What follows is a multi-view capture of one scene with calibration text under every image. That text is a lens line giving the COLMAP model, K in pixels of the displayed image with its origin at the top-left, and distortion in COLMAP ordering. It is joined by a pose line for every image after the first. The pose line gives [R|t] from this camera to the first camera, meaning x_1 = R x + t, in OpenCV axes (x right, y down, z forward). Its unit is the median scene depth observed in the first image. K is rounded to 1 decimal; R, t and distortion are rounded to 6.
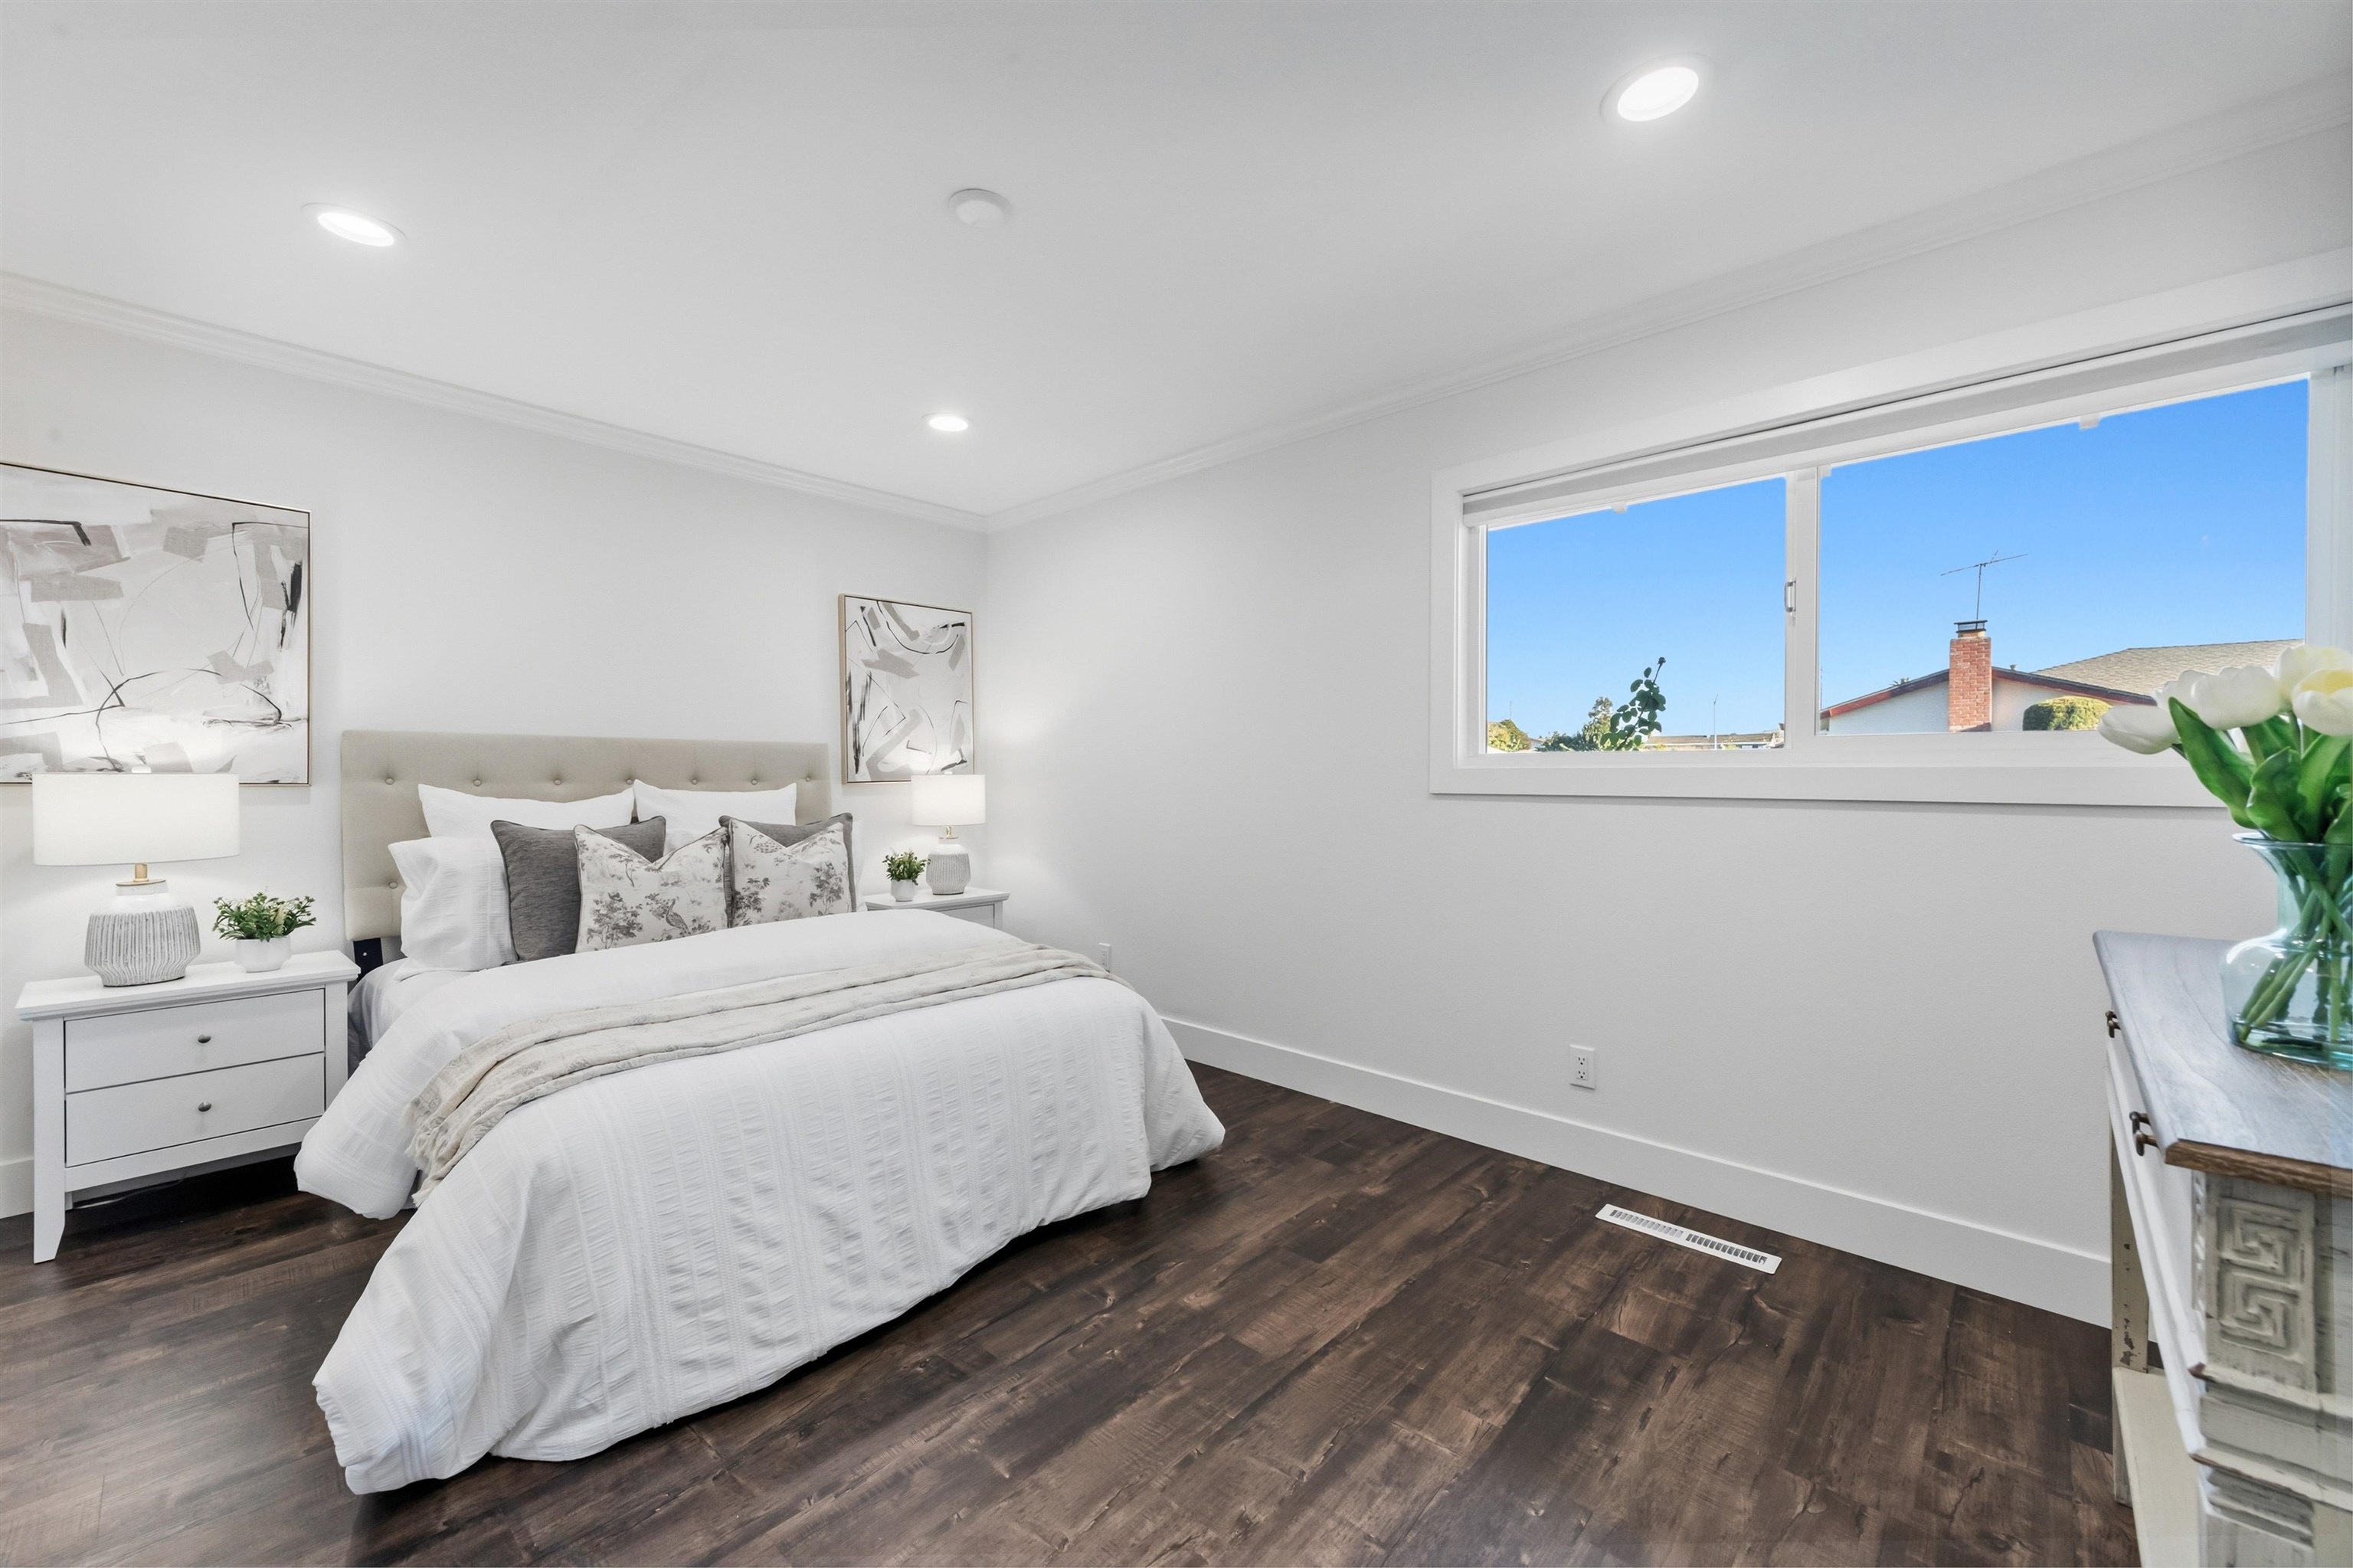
lens RADIAL K [[934.9, 0, 1167.5], [0, 934.9, 785.8], [0, 0, 1]] dist [0.013523, -0.000347]
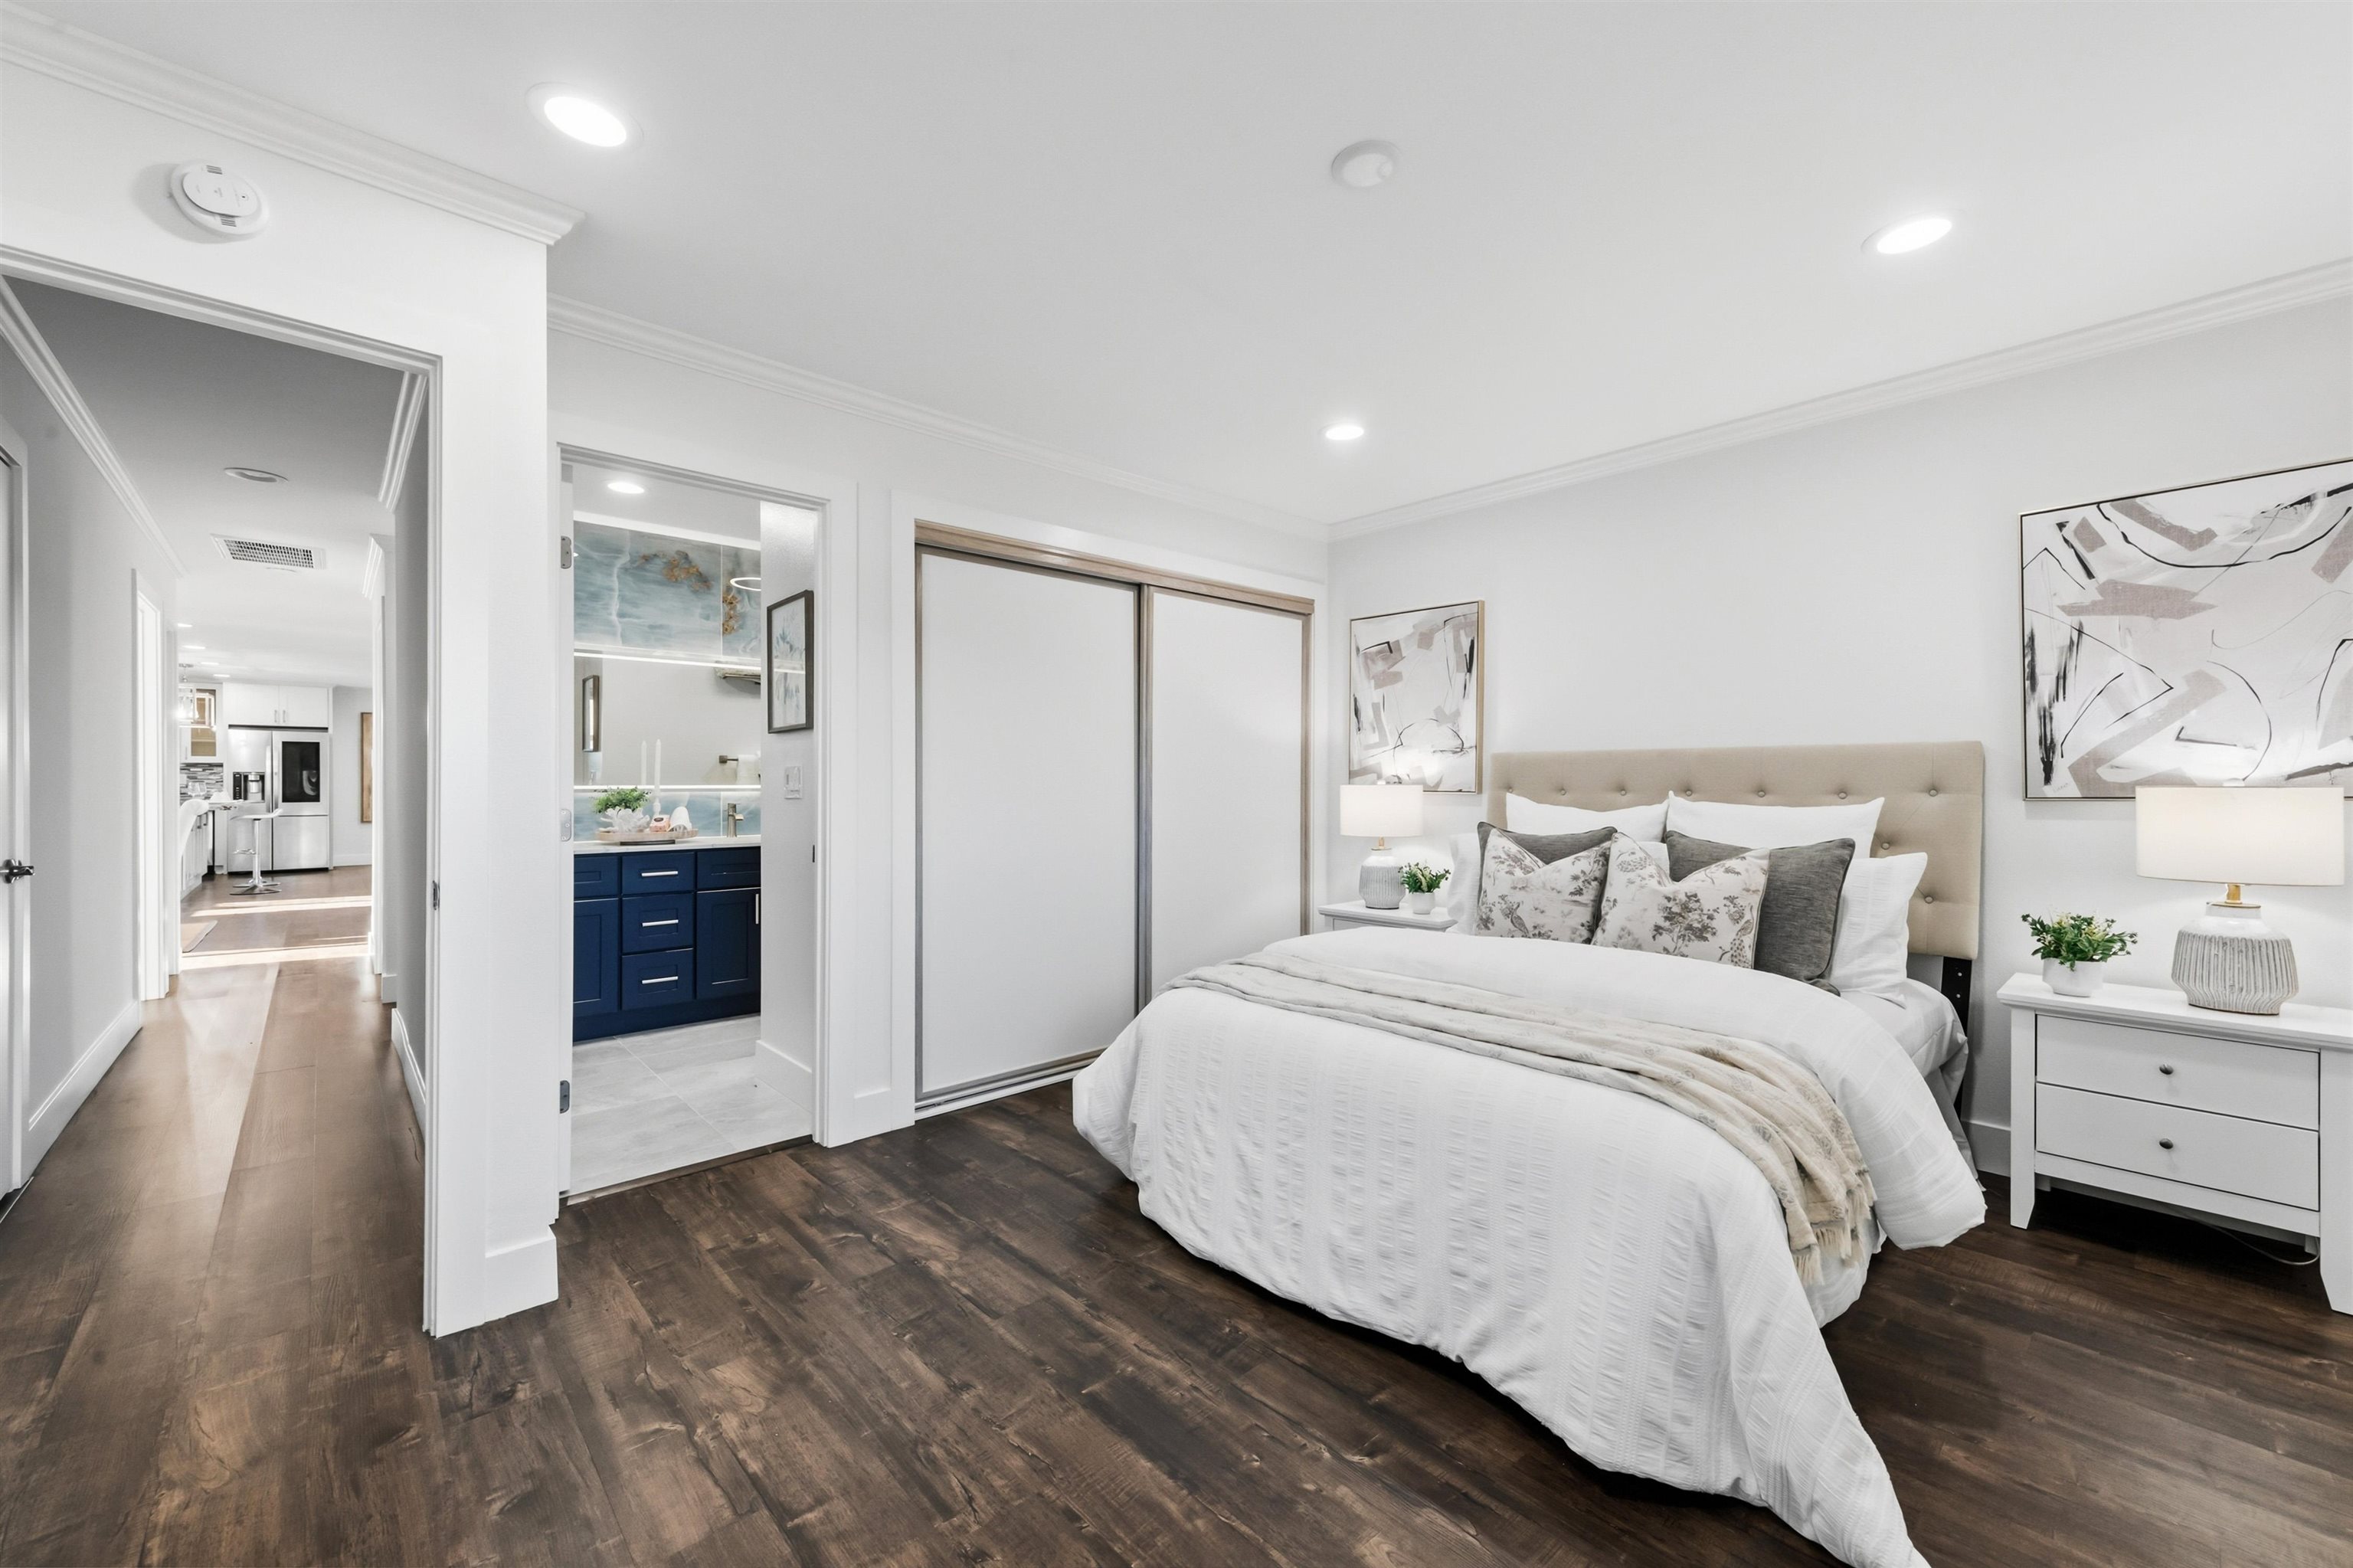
lens RADIAL K [[934.9, 0, 1167.5], [0, 934.9, 785.8], [0, 0, 1]] dist [0.013523, -0.000347]
pose [[-0.089600, 0.000677, -0.995978, 0.613569], [-0.014061, 0.999899, 0.001945, -0.008677], [0.995879, 0.014179, -0.089582, 0.757042]]
